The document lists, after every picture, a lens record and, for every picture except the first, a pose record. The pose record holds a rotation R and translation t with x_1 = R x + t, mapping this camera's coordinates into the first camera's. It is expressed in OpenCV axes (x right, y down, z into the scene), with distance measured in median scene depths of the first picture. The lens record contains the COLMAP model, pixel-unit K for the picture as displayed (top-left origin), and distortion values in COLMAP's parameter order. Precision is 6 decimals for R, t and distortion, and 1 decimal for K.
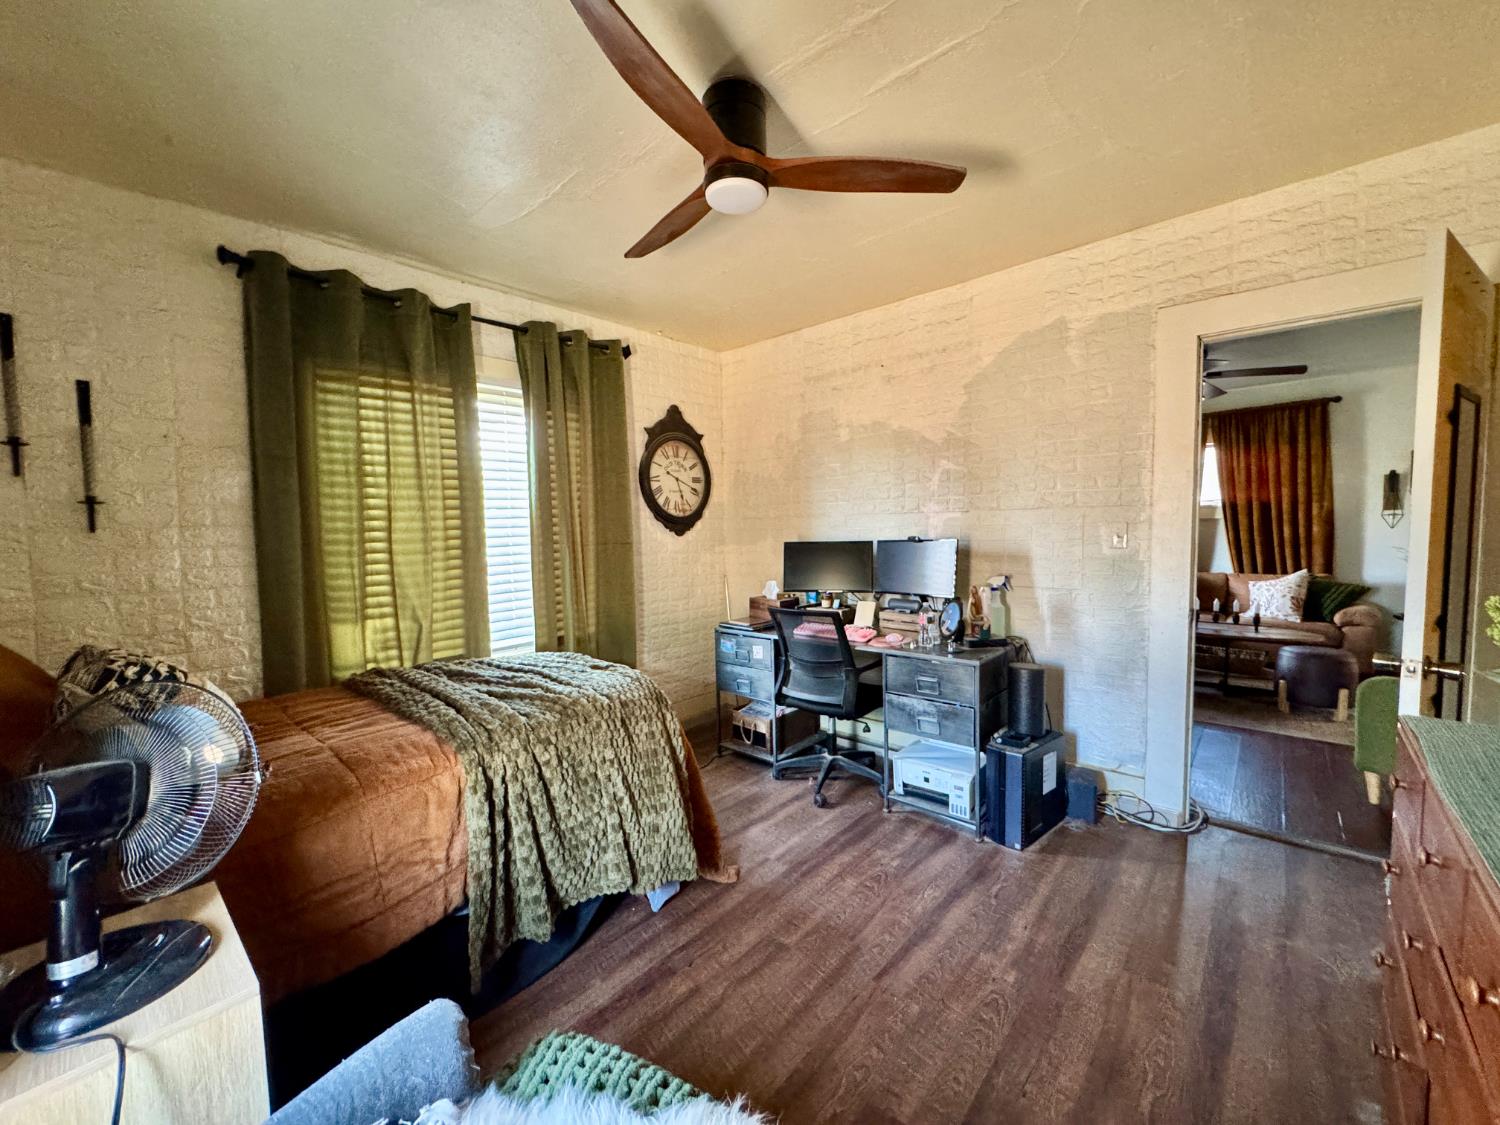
lens RADIAL K [[601.3, 0, 752.2], [0, 601.3, 561.2], [0, 0, 1]] dist [-0.000782, 0.000233]
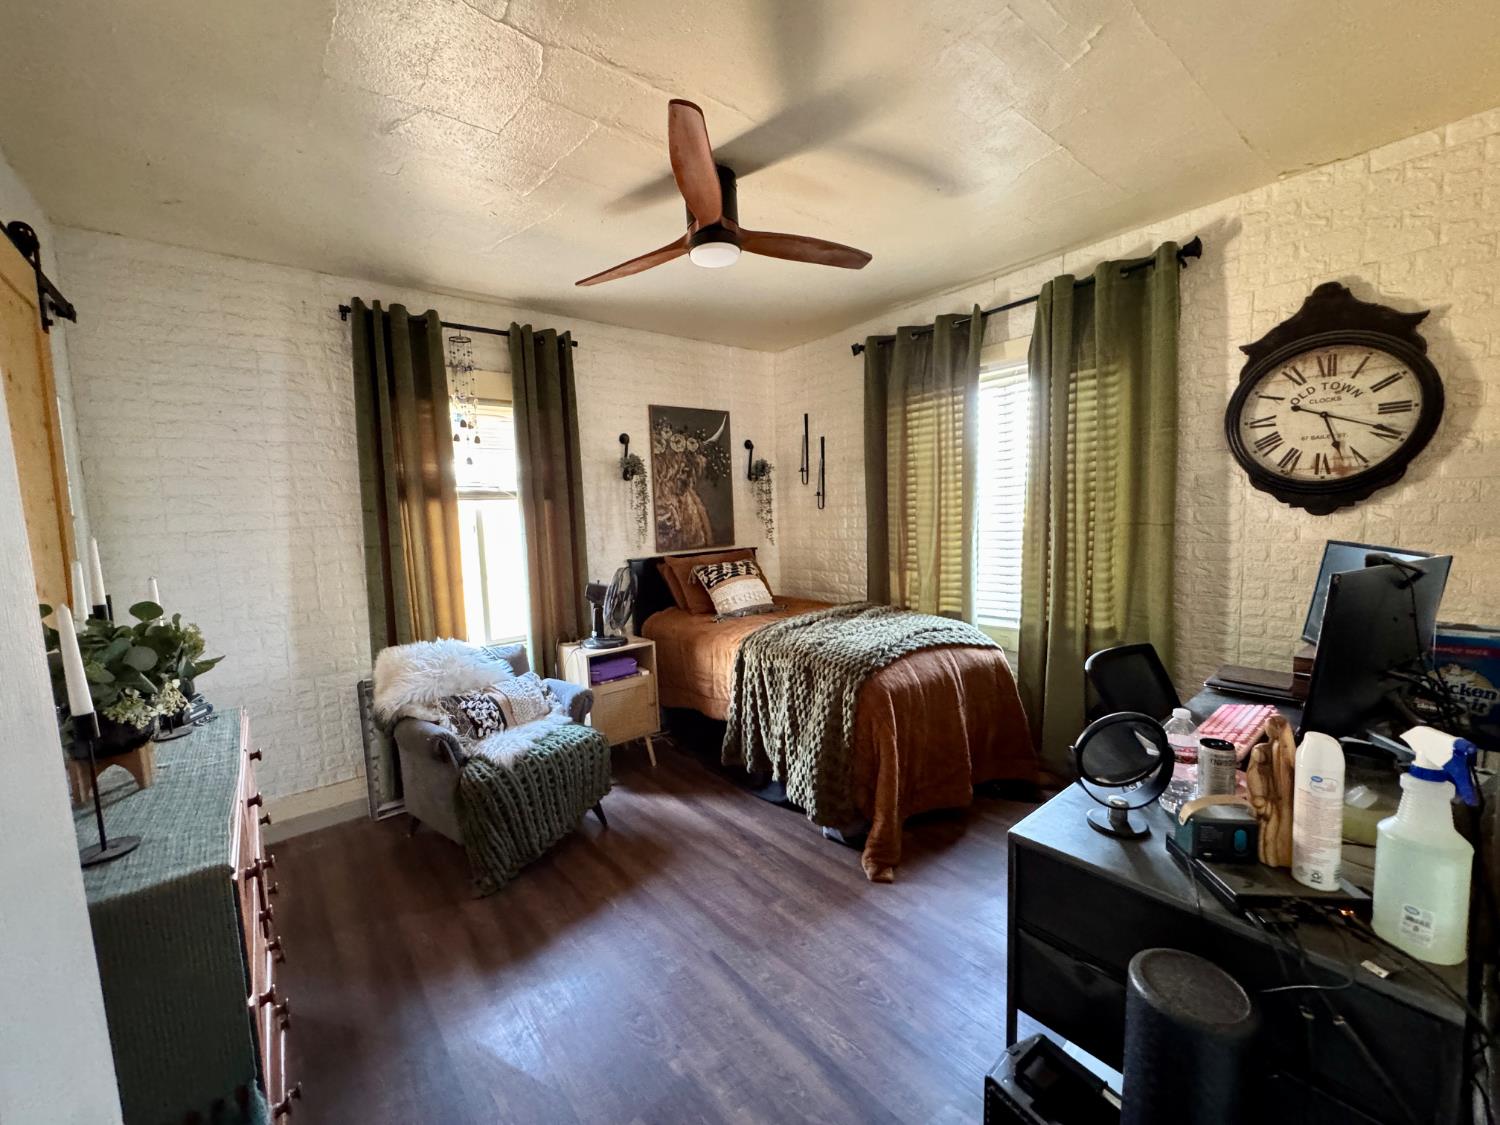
lens RADIAL K [[601.3, 0, 752.2], [0, 601.3, 561.2], [0, 0, 1]] dist [-0.000782, 0.000233]
pose [[-0.148423, 0.117318, -0.981940, 0.561022], [-0.014522, 0.992573, 0.120784, -0.062918], [0.988817, 0.032187, -0.145617, 0.578393]]
